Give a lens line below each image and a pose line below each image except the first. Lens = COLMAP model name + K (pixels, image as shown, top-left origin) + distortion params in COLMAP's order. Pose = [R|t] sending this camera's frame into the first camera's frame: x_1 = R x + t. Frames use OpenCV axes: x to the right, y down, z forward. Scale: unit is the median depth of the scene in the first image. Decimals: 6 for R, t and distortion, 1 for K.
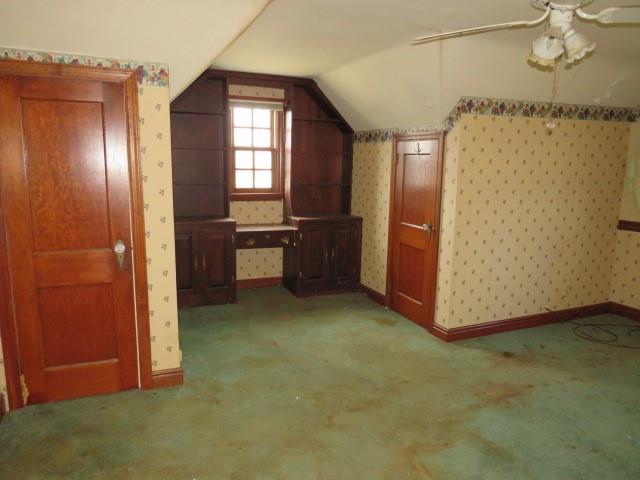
lens RADIAL K [[454.2, 0, 318.0], [0, 454.2, 241.8], [0, 0, 1]] dist [-0.012084, -0.002333]
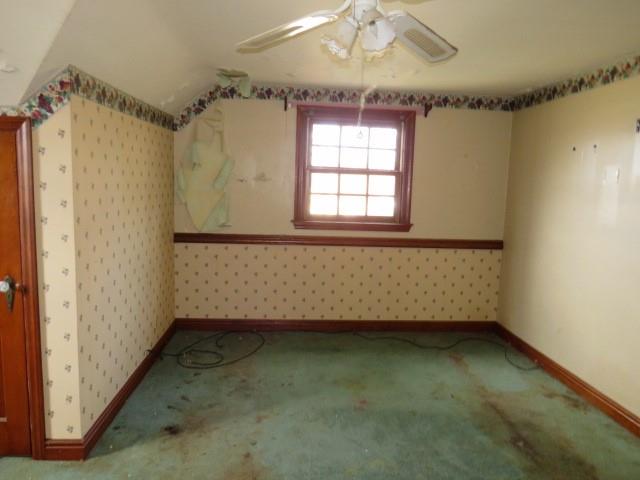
lens RADIAL K [[454.2, 0, 318.9], [0, 454.2, 240.2], [0, 0, 1]] dist [-0.012084, -0.002333]
pose [[0.320411, -0.123051, 0.939253, -0.160894], [0.126059, 0.988247, 0.086467, -0.091733], [-0.938854, 0.090696, 0.332157, 0.470261]]
